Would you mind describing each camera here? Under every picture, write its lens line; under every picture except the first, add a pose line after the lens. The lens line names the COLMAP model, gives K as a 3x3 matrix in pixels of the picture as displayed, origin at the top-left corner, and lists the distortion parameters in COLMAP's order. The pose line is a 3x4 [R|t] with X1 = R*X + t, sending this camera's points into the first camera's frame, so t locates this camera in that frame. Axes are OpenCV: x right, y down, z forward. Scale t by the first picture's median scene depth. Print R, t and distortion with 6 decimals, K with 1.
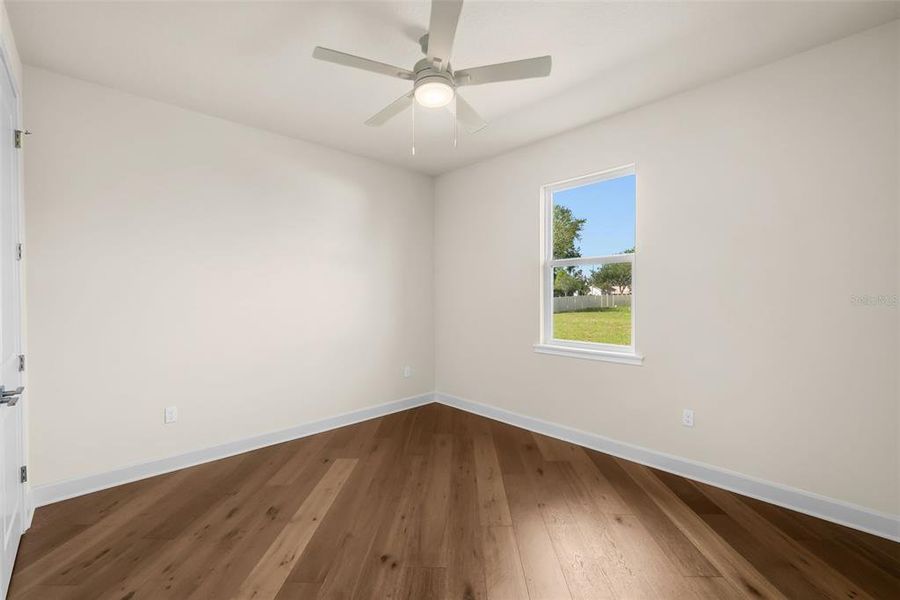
lens RADIAL K [[393.6, 0, 449.0], [0, 393.6, 294.1], [0, 0, 1]] dist [-0.001587, -0.000056]
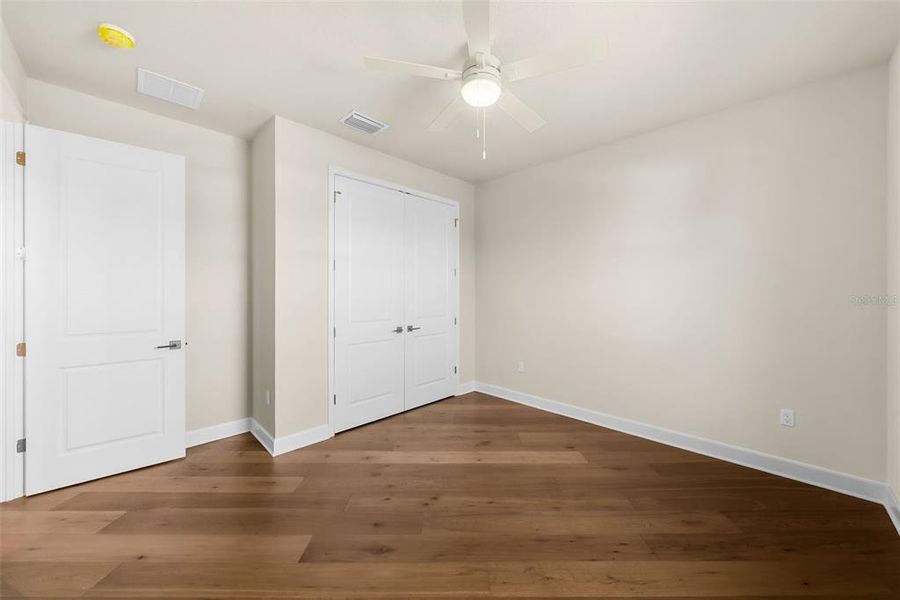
lens RADIAL K [[321.3, 0, 450.1], [0, 321.3, 290.6], [0, 0, 1]] dist [-0.024002, -0.000020]
pose [[0.018190, 0.001437, -0.999834, 0.608849], [-0.005758, 0.999983, 0.001332, -0.005641], [0.999818, 0.005733, 0.018198, 0.717469]]
